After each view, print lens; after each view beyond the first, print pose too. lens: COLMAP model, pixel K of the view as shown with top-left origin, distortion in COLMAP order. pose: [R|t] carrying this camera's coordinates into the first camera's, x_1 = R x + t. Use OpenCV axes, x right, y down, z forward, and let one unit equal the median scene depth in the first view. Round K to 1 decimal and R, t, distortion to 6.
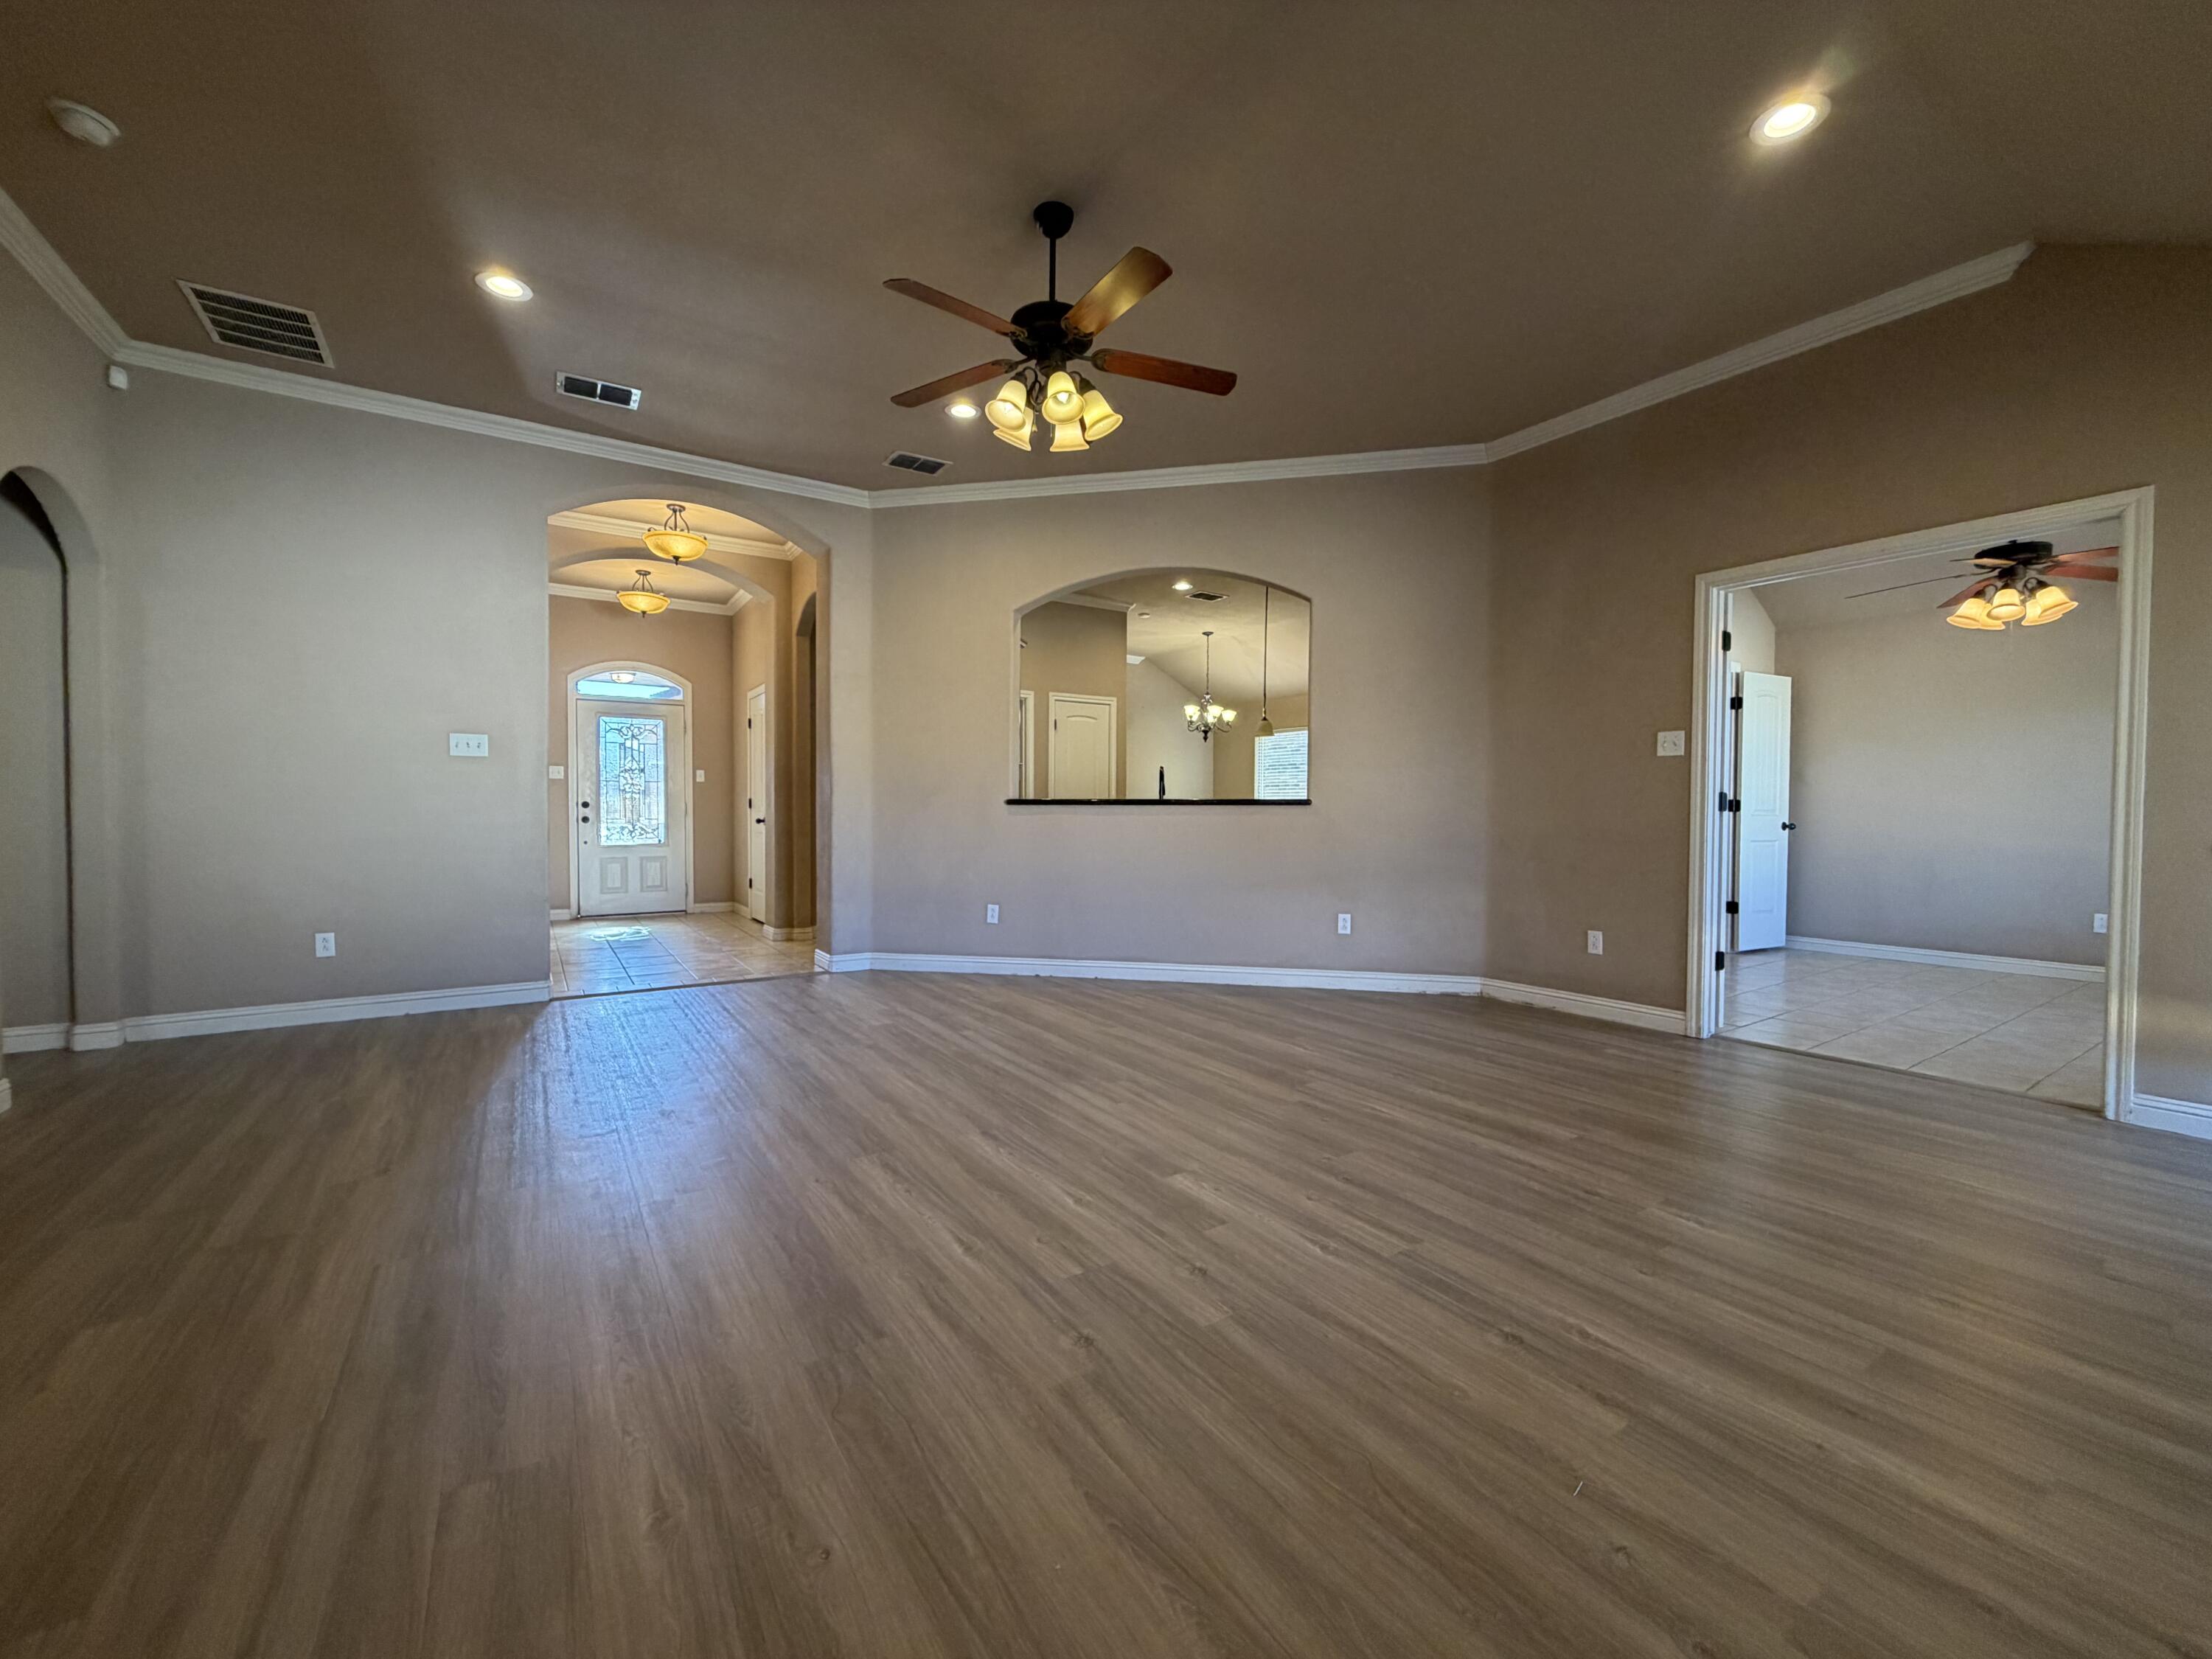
lens RADIAL K [[879.6, 0, 1099.5], [0, 879.6, 829.6], [0, 0, 1]] dist [-0.000151, 0.000042]
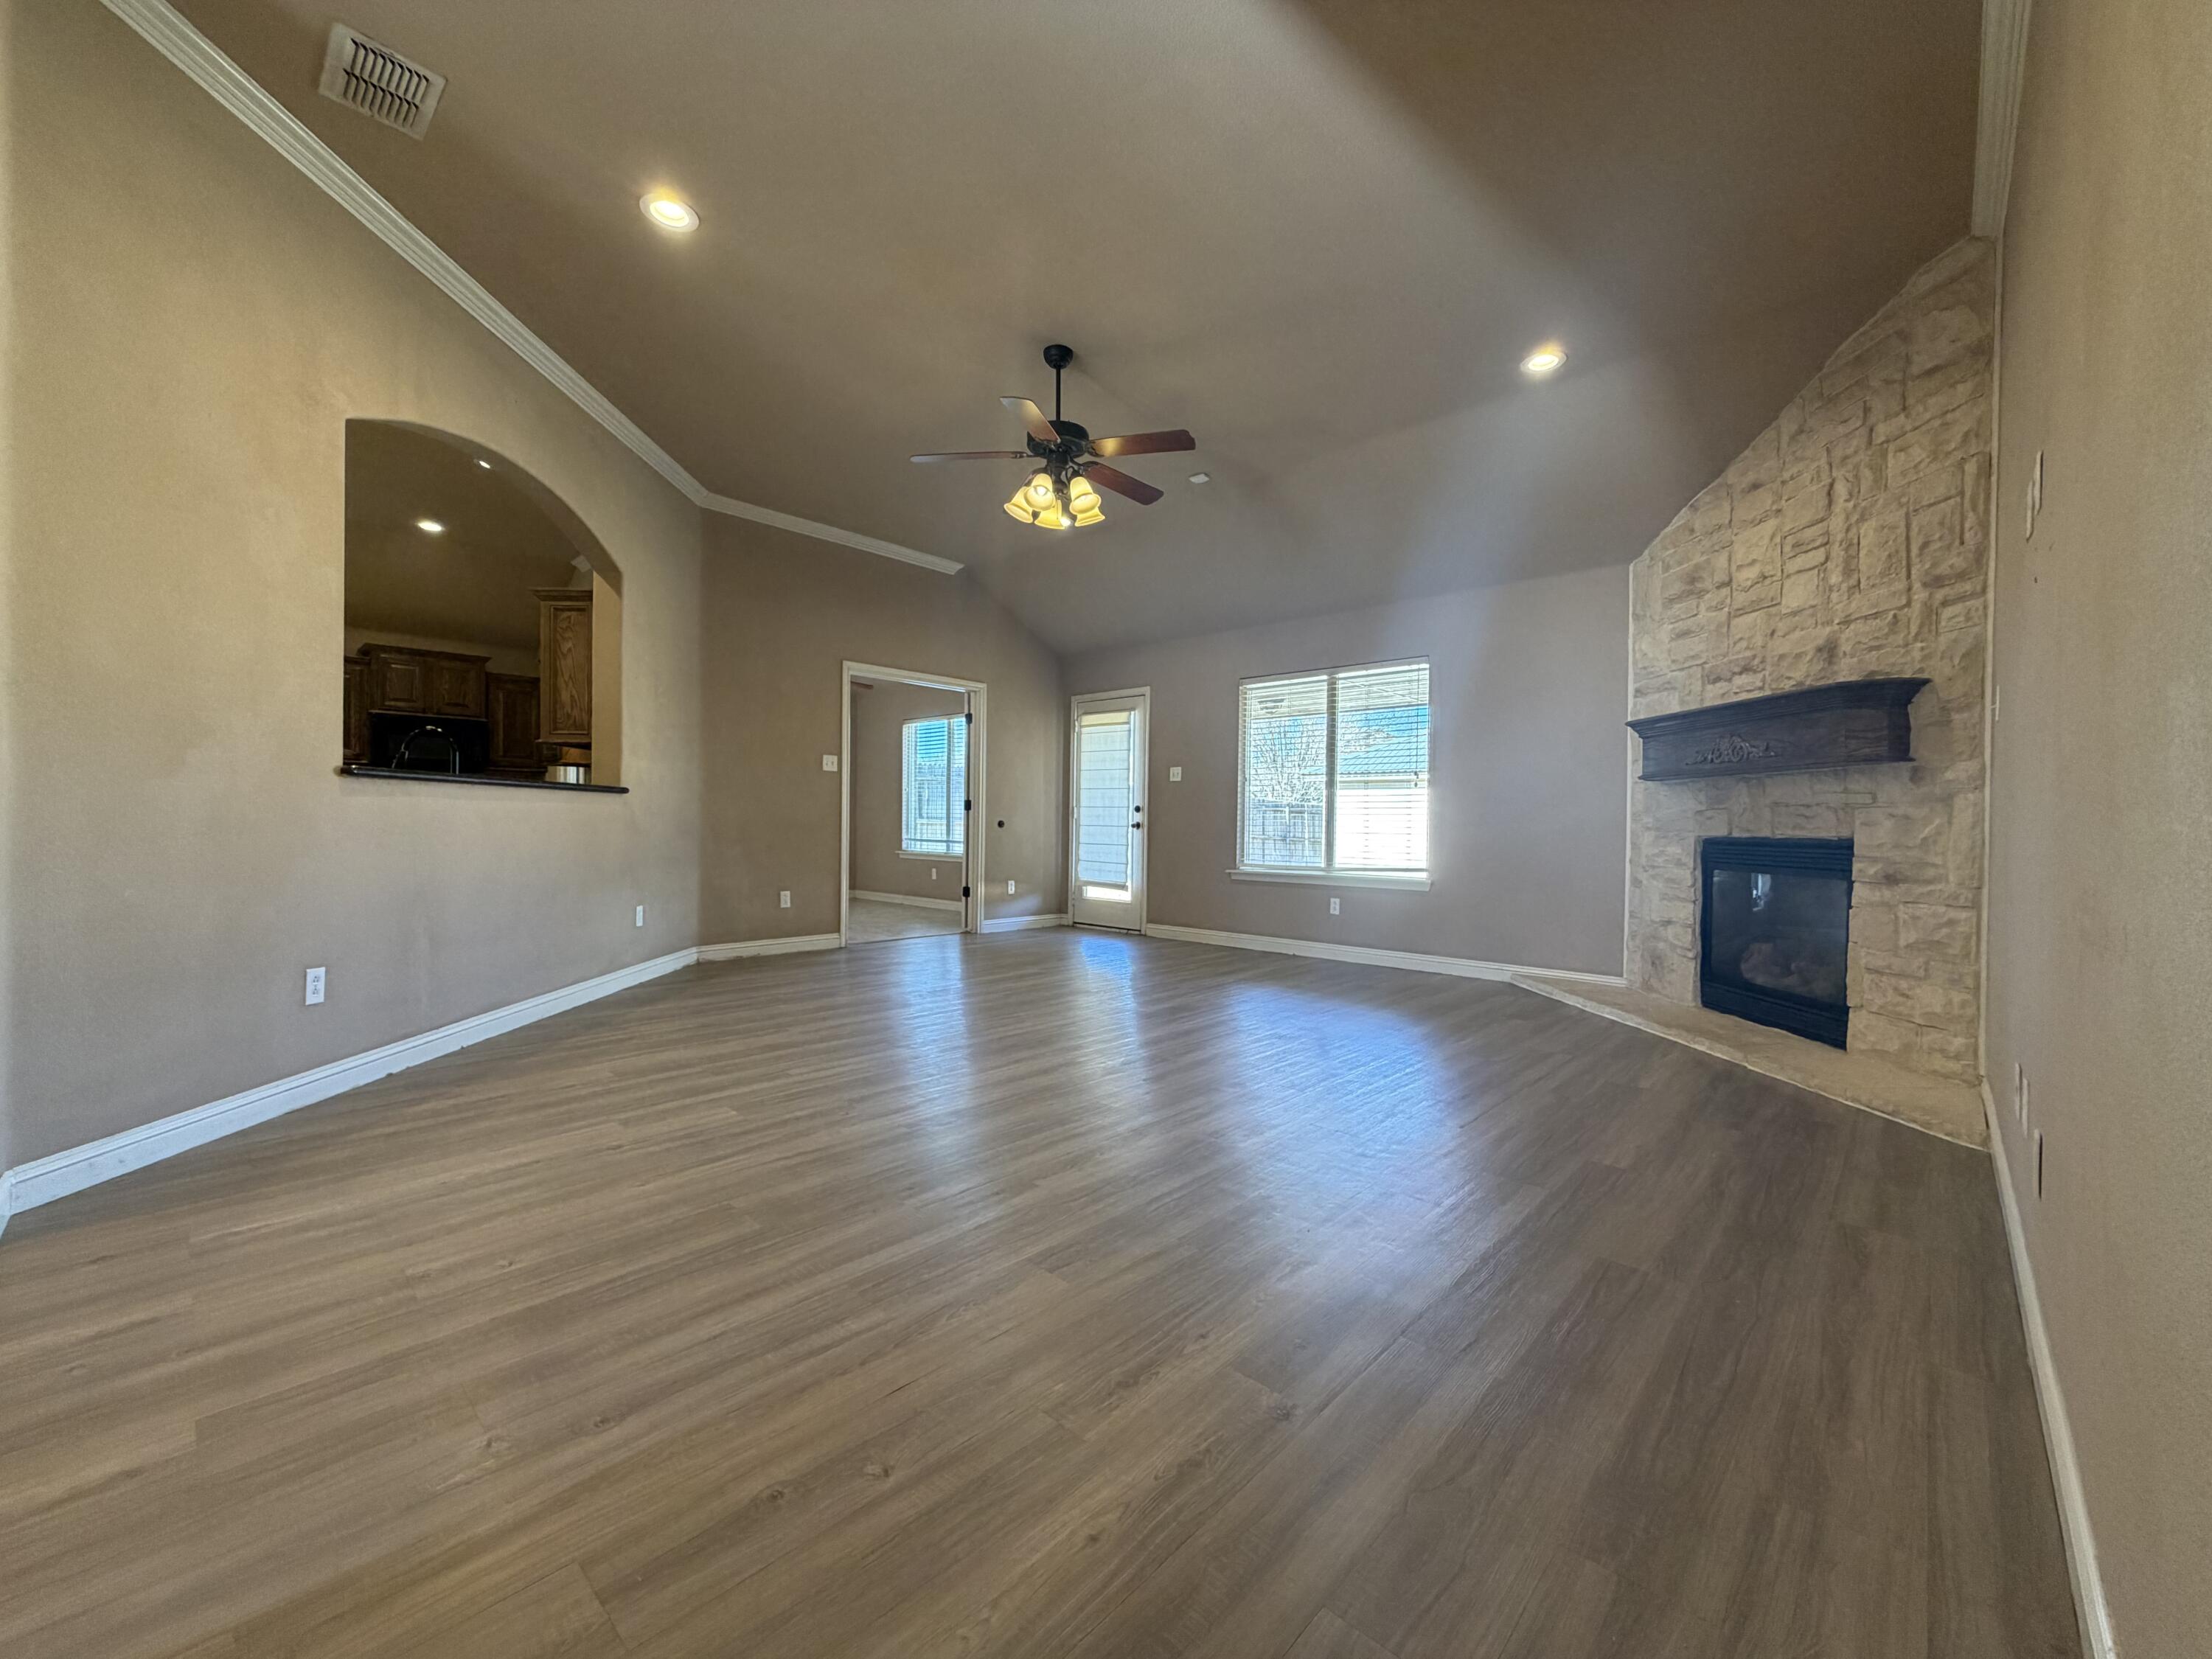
lens RADIAL K [[879.6, 0, 1101.9], [0, 879.6, 836.2], [0, 0, 1]] dist [-0.000151, 0.000042]
pose [[-0.236428, -0.020762, 0.971427, -1.291124], [0.005254, 0.999730, 0.022646, -0.001480], [-0.971635, 0.010458, -0.236255, 1.192666]]
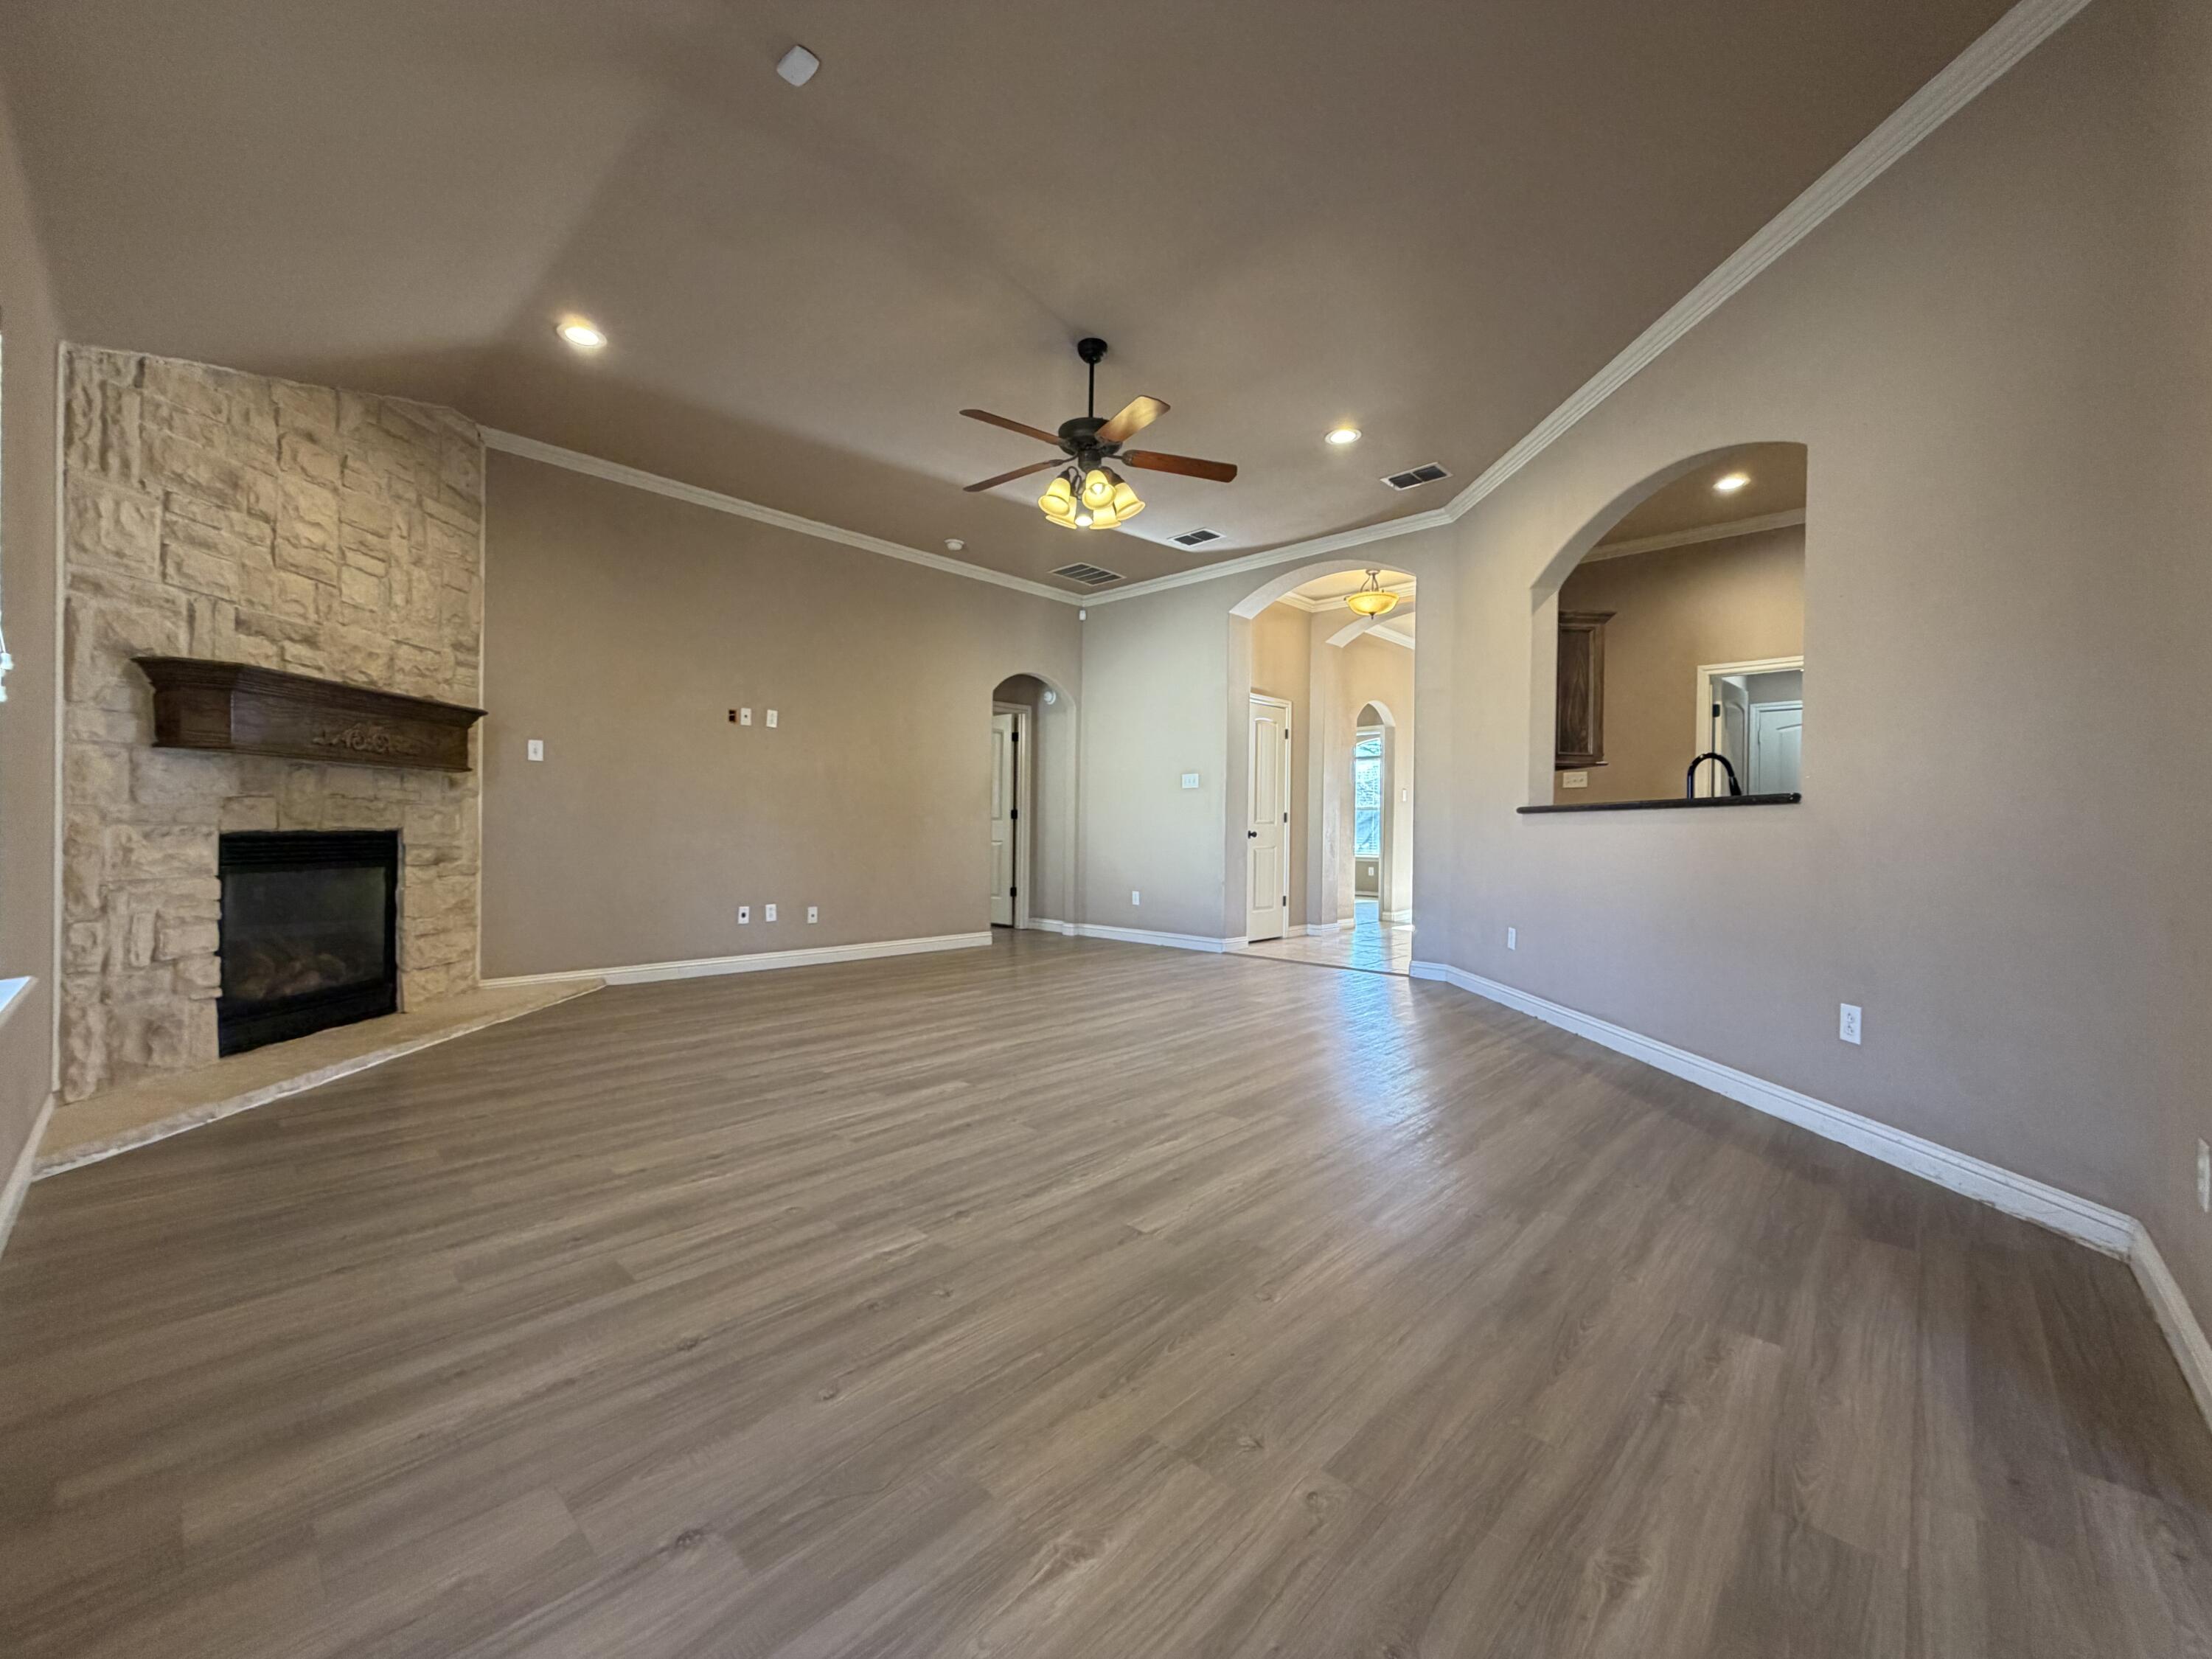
lens RADIAL K [[879.6, 0, 1098.3], [0, 879.6, 832.5], [0, 0, 1]] dist [-0.000151, 0.000042]
pose [[0.229897, 0.002324, -0.973212, 1.131667], [-0.029003, 0.999569, -0.004464, 0.011771], [0.972783, 0.029252, 0.229866, 0.698640]]
